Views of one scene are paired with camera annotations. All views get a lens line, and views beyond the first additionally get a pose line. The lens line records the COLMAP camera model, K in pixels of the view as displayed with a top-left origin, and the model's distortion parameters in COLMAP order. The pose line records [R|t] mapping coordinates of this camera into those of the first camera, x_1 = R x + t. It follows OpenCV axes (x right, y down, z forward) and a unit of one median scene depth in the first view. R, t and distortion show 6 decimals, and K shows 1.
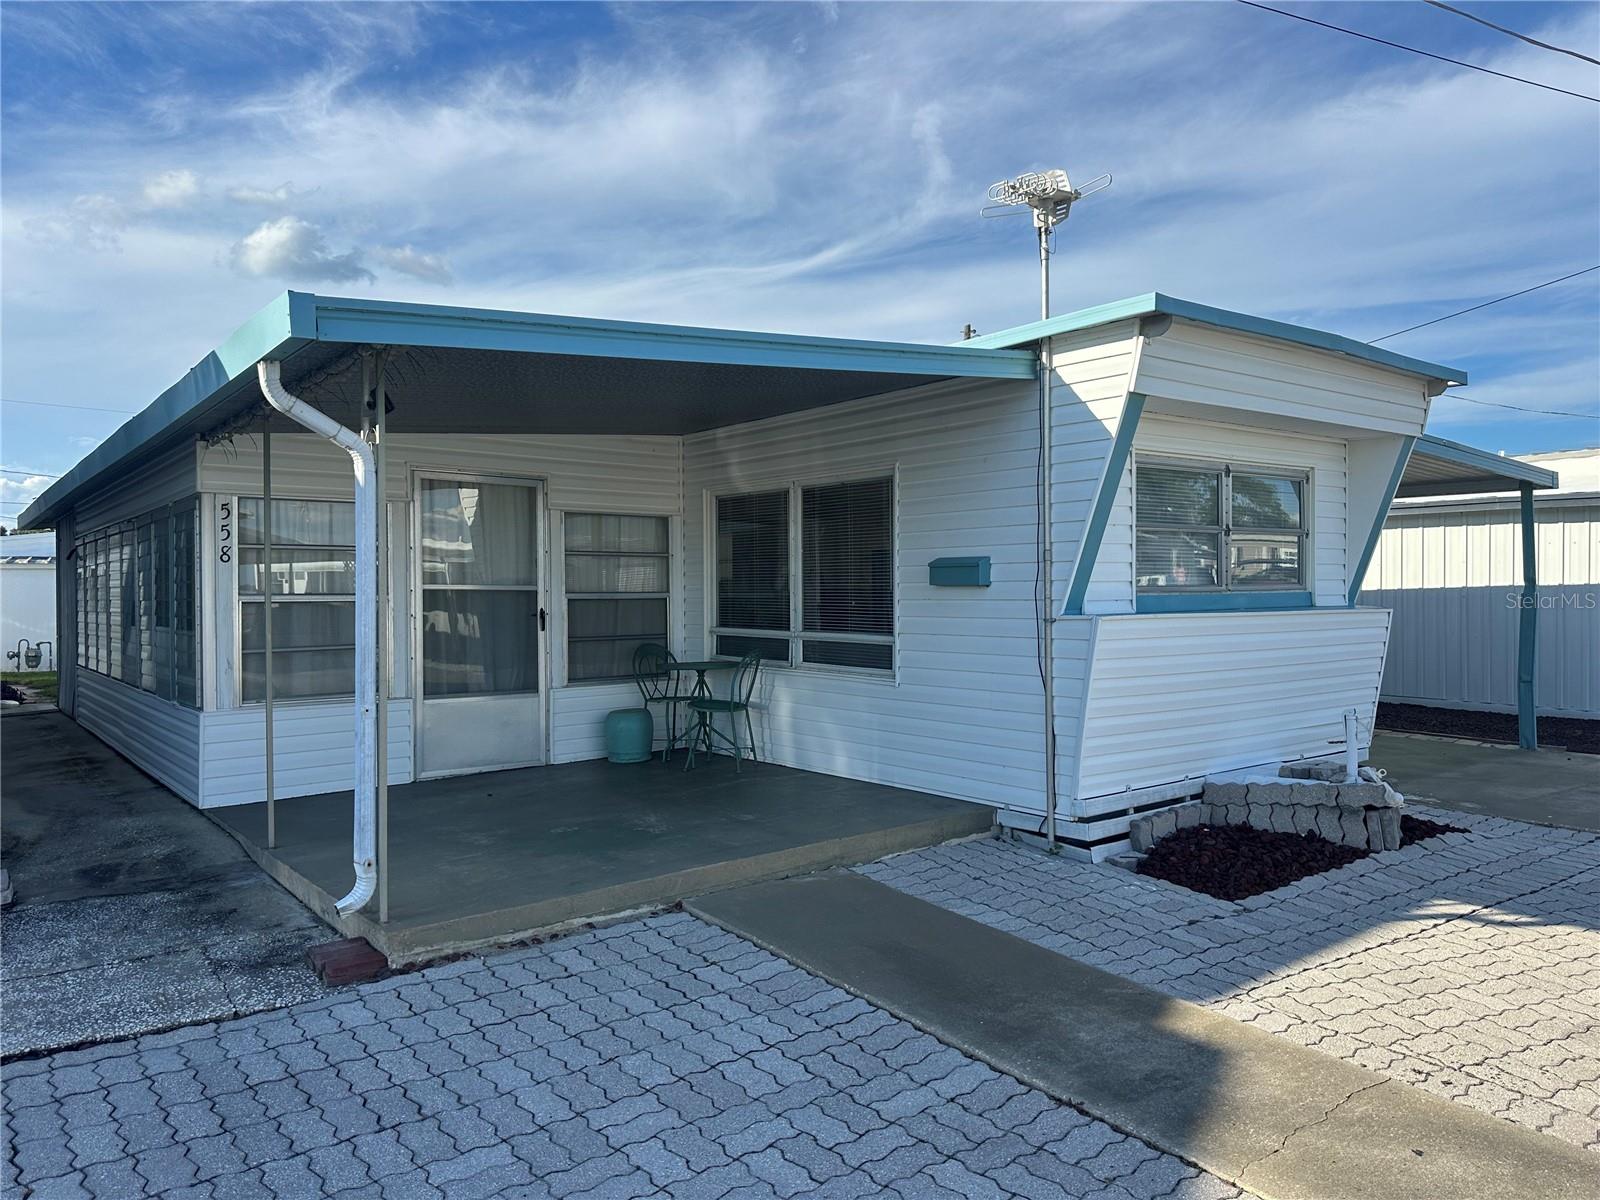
lens RADIAL K [[1126.8, 0, 800.4], [0, 1126.8, 598.4], [0, 0, 1]] dist [-0.006752, -0.002613]
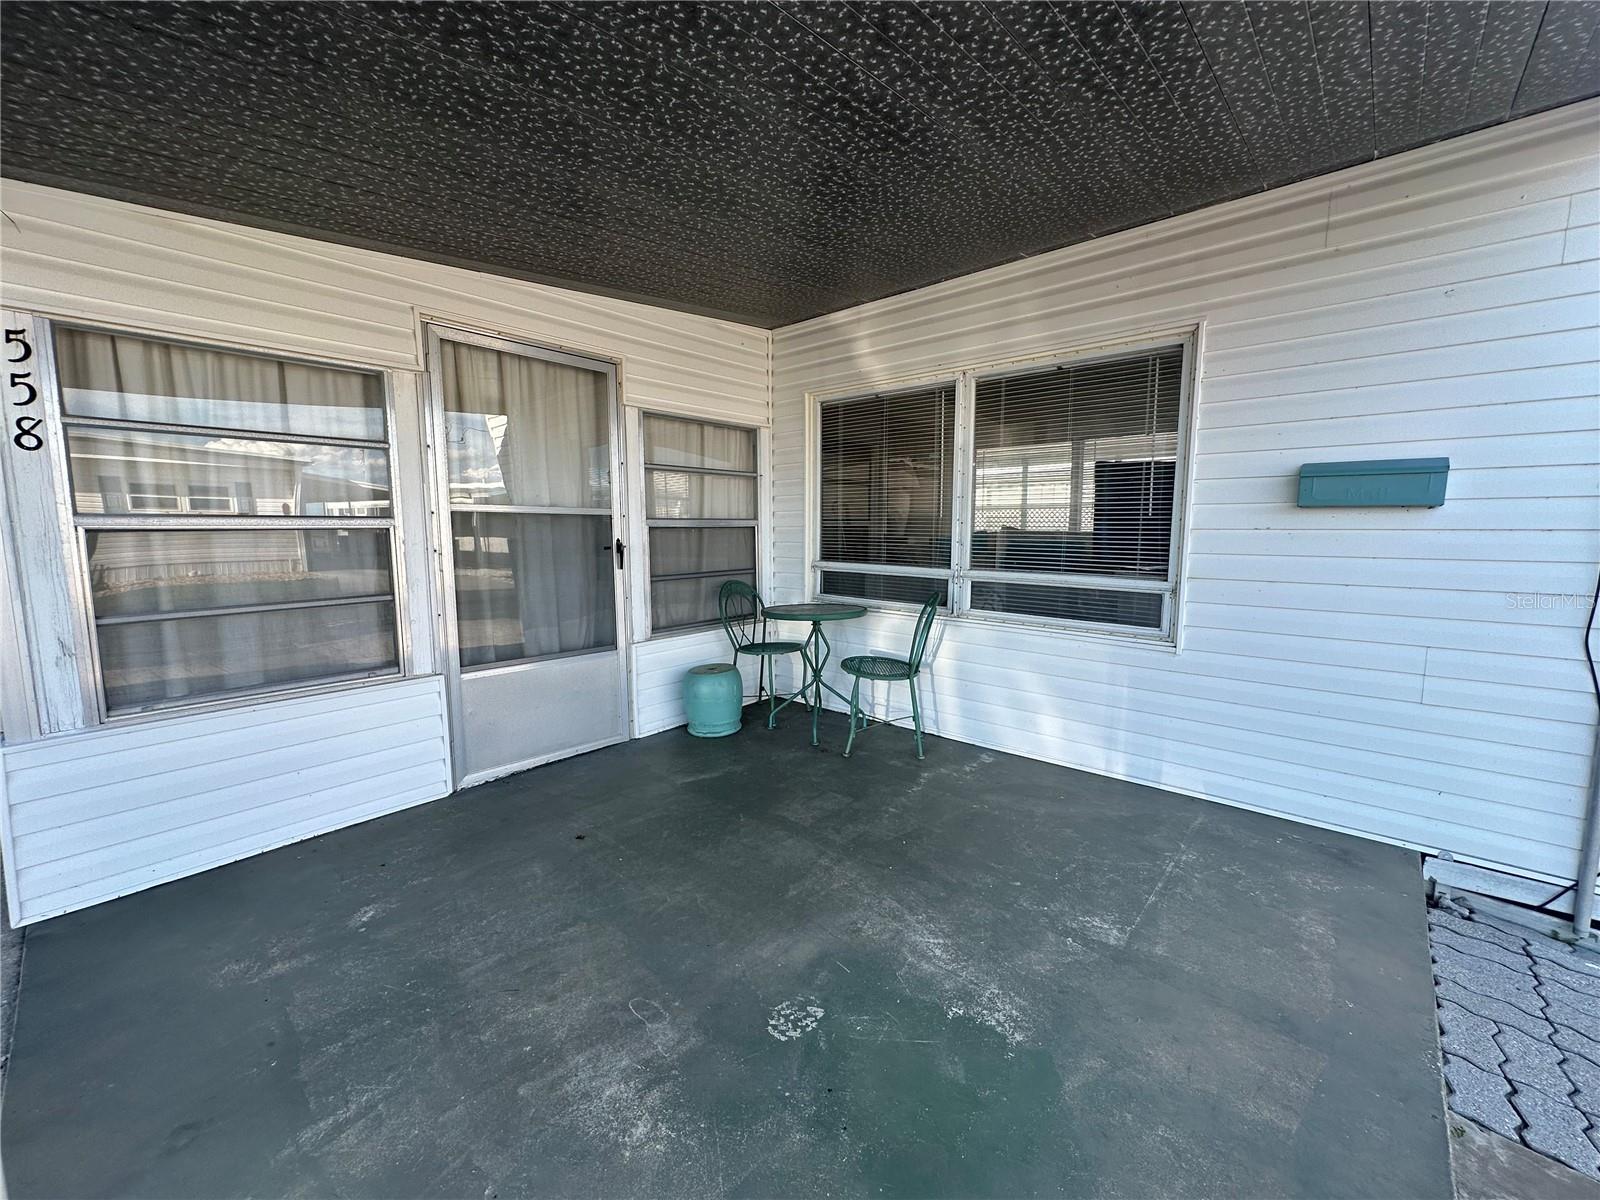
lens RADIAL K [[640.9, 0, 765.1], [0, 640.9, 601.3], [0, 0, 1]] dist [0.001782, 0.000392]
pose [[0.988773, -0.012812, 0.148876, -0.194428], [-0.003427, 0.994111, 0.108315, 0.003189], [-0.149387, -0.107609, 0.982906, 0.551558]]
